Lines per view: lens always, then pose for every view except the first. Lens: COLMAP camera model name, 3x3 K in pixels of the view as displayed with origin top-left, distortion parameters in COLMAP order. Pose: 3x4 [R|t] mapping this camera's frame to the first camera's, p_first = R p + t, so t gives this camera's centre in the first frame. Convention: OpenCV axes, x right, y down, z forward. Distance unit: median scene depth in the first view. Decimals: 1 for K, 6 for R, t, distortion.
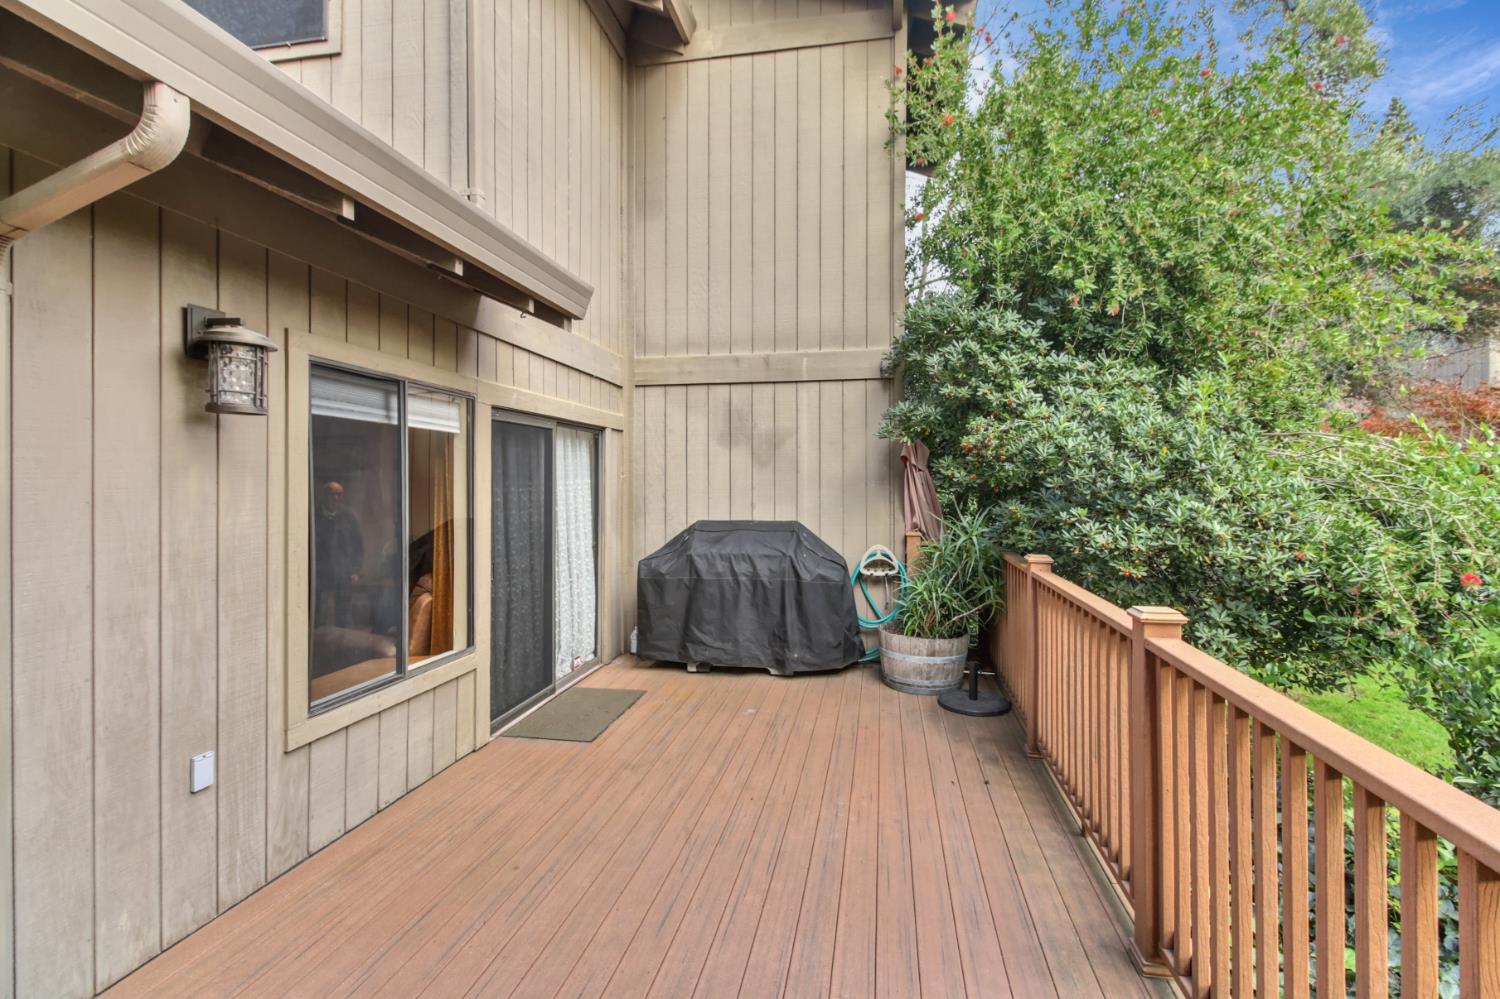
lens RADIAL K [[714.3, 0, 751.4], [0, 714.3, 485.1], [0, 0, 1]] dist [0.014242, -0.000869]
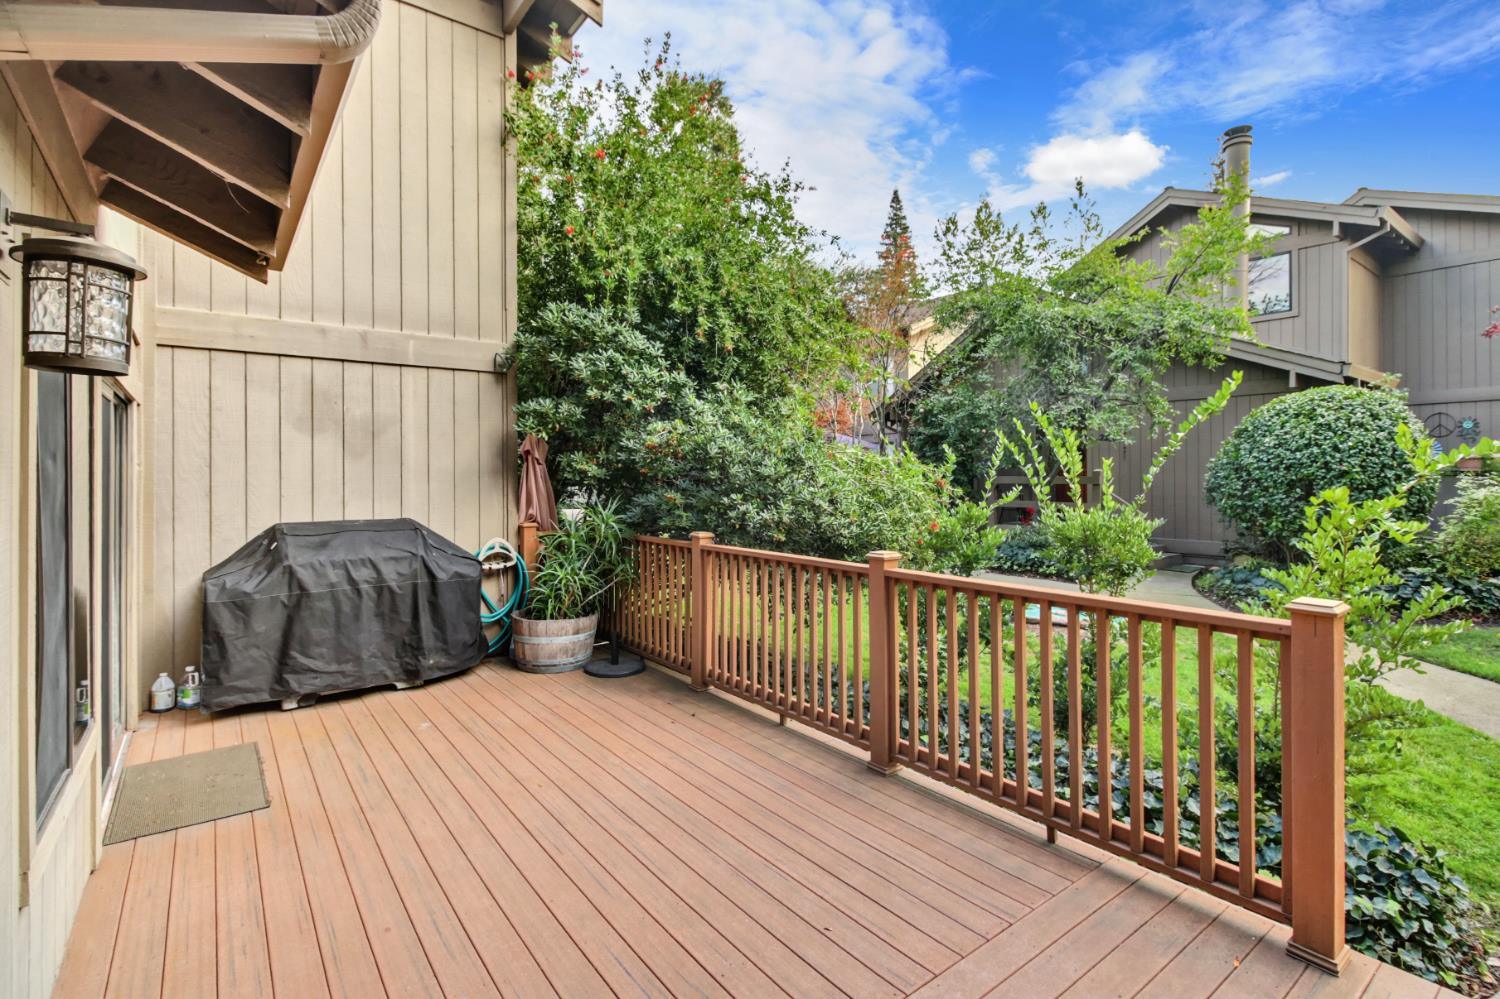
lens RADIAL K [[714.3, 0, 774.7], [0, 714.3, 475.8], [0, 0, 1]] dist [0.014242, -0.000869]
pose [[0.658506, -0.003560, 0.752567, -0.340185], [0.006178, 0.999981, -0.000675, -0.000421], [-0.752550, 0.005094, 0.658515, 0.046104]]
